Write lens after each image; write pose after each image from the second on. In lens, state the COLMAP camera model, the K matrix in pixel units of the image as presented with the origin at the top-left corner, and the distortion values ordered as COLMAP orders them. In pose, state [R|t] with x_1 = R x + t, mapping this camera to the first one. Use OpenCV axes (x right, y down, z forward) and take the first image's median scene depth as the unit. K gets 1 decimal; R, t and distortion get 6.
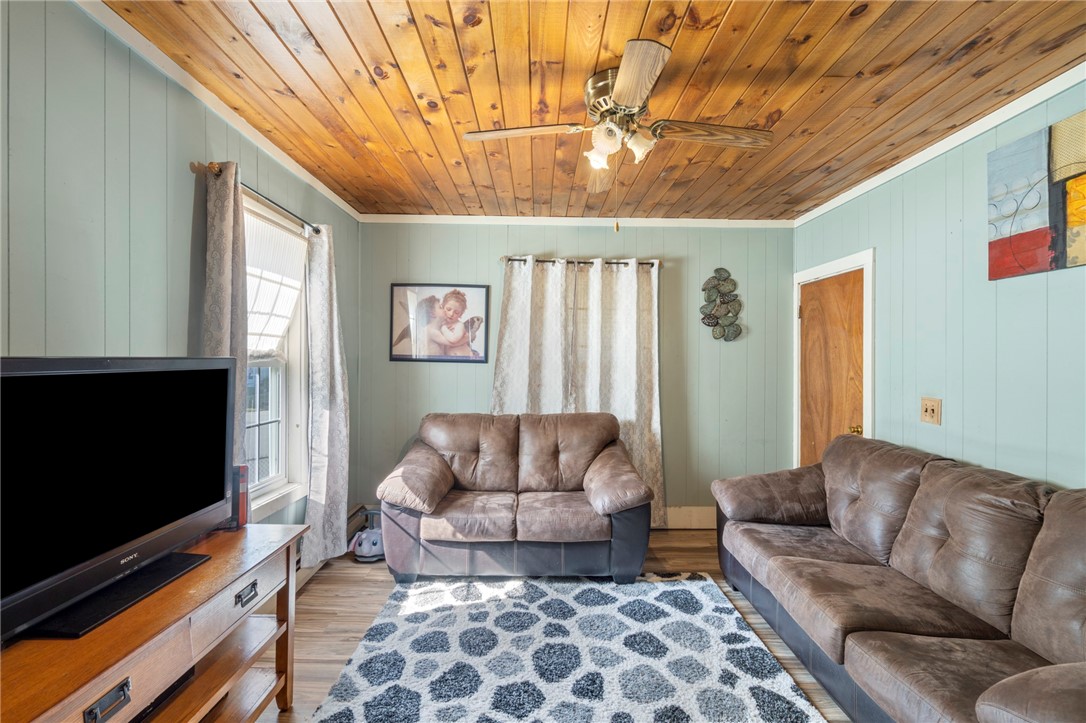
lens RADIAL K [[498.1, 0, 544.6], [0, 498.1, 357.8], [0, 0, 1]] dist [-0.001414, 0.000075]
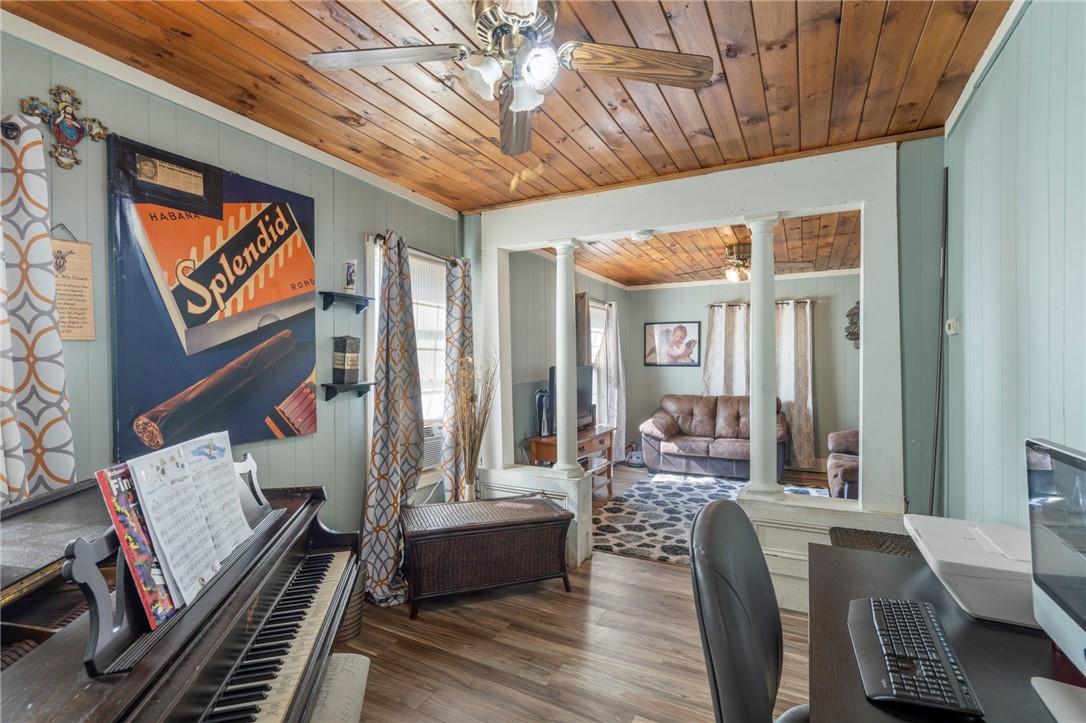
lens RADIAL K [[498.1, 0, 544.4], [0, 498.1, 364.7], [0, 0, 1]] dist [-0.001414, 0.000075]
pose [[0.879198, -0.013854, -0.476255, 0.260598], [0.013884, 0.999898, -0.003456, 0.003004], [0.476254, -0.003574, 0.879300, -0.863491]]
